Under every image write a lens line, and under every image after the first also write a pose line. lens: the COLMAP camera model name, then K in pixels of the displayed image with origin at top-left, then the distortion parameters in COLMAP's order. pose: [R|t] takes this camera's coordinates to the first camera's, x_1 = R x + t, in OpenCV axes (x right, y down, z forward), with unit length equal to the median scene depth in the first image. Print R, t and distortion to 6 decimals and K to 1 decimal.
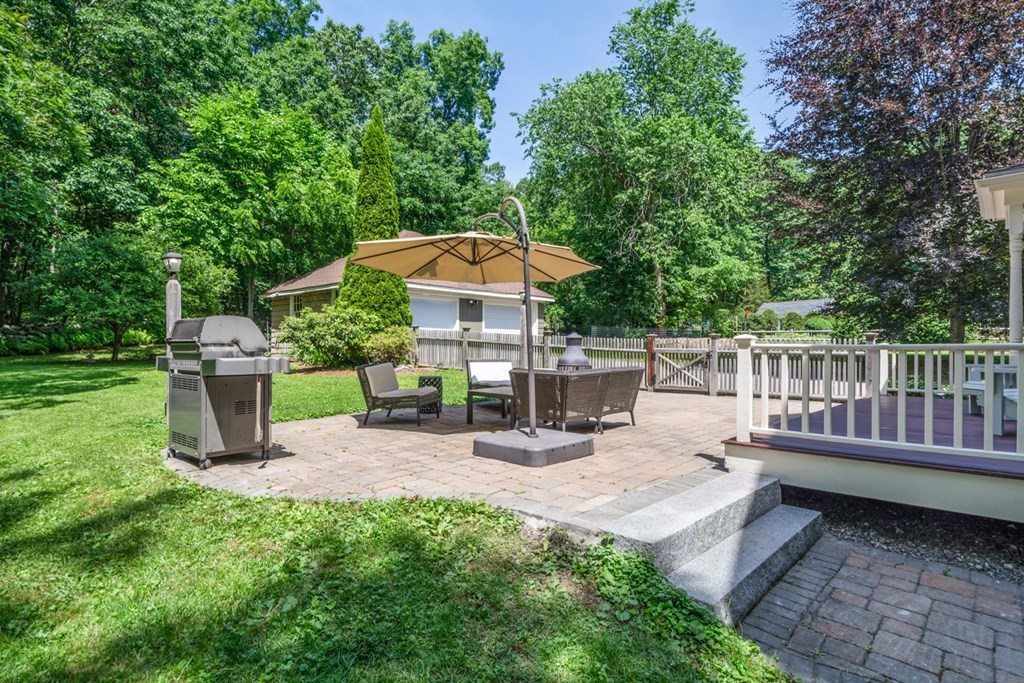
lens RADIAL K [[543.9, 0, 512.0], [0, 543.9, 341.5], [0, 0, 1]] dist [0.002108, -0.024229]
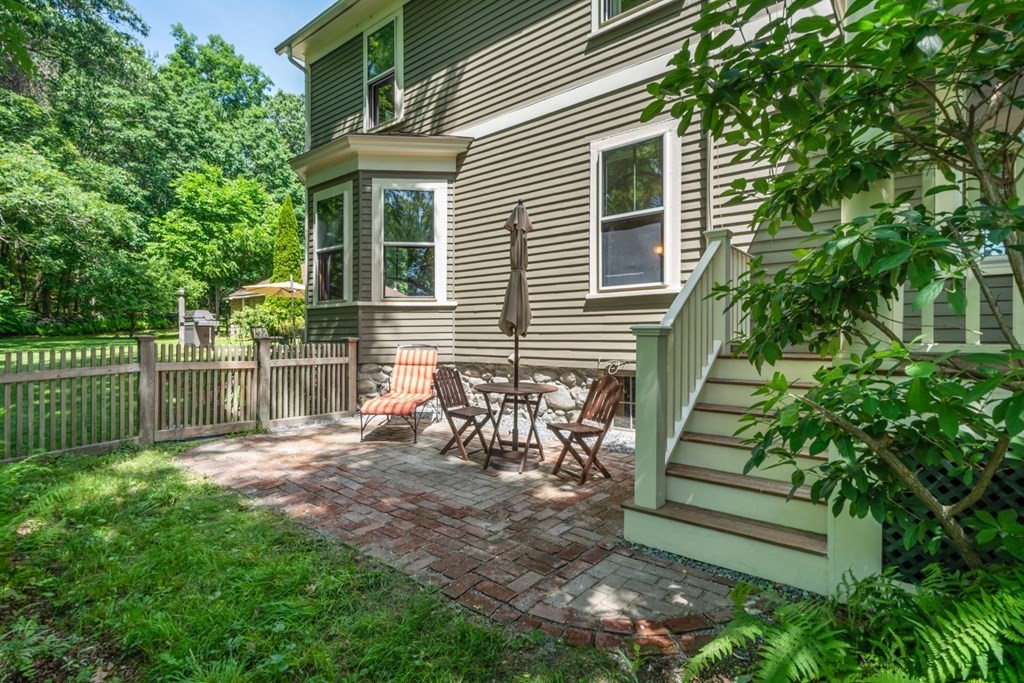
lens RADIAL K [[525.9, 0, 512.0], [0, 525.9, 341.5], [0, 0, 1]] dist [-0.000131, 0.000082]
pose [[0.998801, 0.004290, 0.048772, 0.326767], [-0.004615, 0.999968, 0.006557, 0.031070], [-0.048742, -0.006774, 0.998788, -0.619121]]
